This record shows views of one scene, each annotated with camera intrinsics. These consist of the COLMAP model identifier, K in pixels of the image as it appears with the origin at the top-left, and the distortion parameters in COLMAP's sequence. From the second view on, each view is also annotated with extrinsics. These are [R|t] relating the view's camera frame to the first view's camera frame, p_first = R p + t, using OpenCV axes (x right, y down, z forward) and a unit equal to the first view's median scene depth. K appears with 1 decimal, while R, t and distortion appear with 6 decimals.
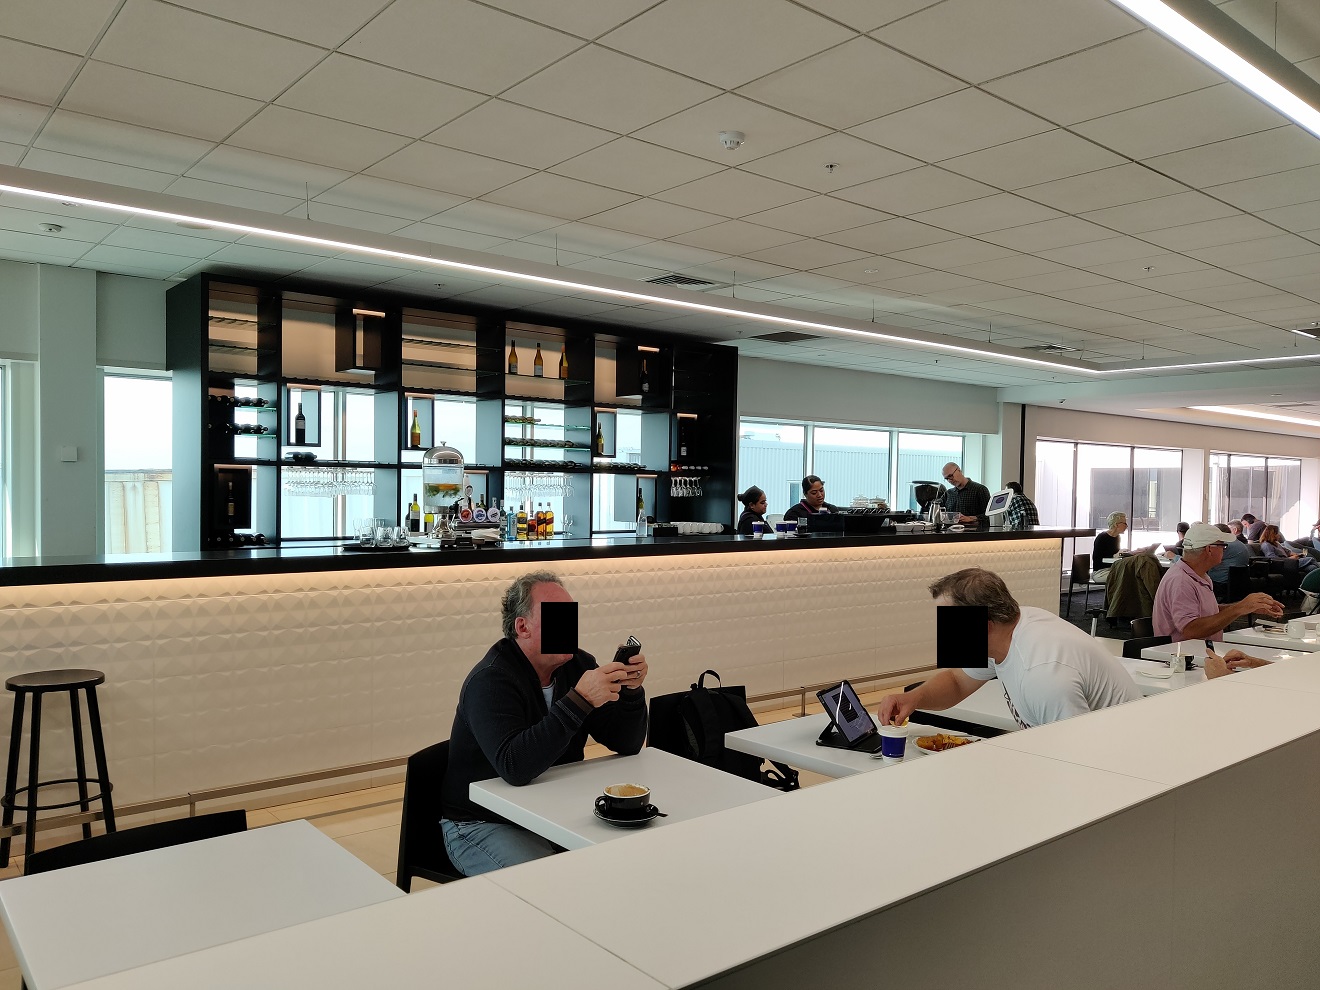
lens RADIAL K [[1016.0, 0, 654.6], [0, 1016.0, 495.8], [0, 0, 1]] dist [-0.007187, -0.003524]
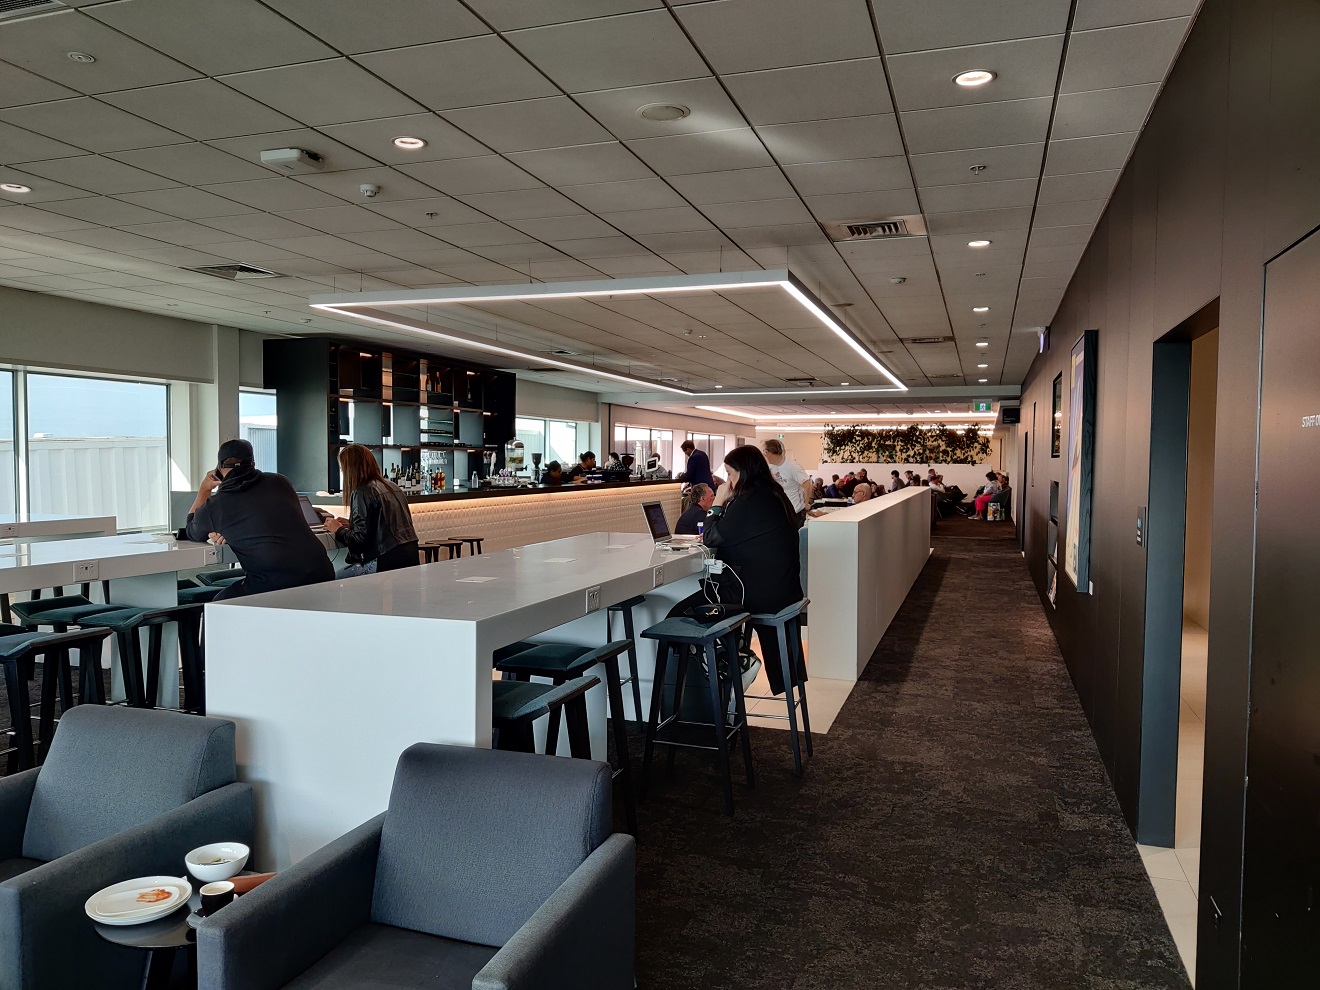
lens RADIAL K [[1016.0, 0, 660.8], [0, 1016.0, 498.9], [0, 0, 1]] dist [-0.007187, -0.003524]
pose [[0.835164, -0.030185, 0.549173, -0.658563], [0.009873, 0.999155, 0.039904, -0.003503], [-0.549913, -0.027904, 0.834756, -0.559184]]
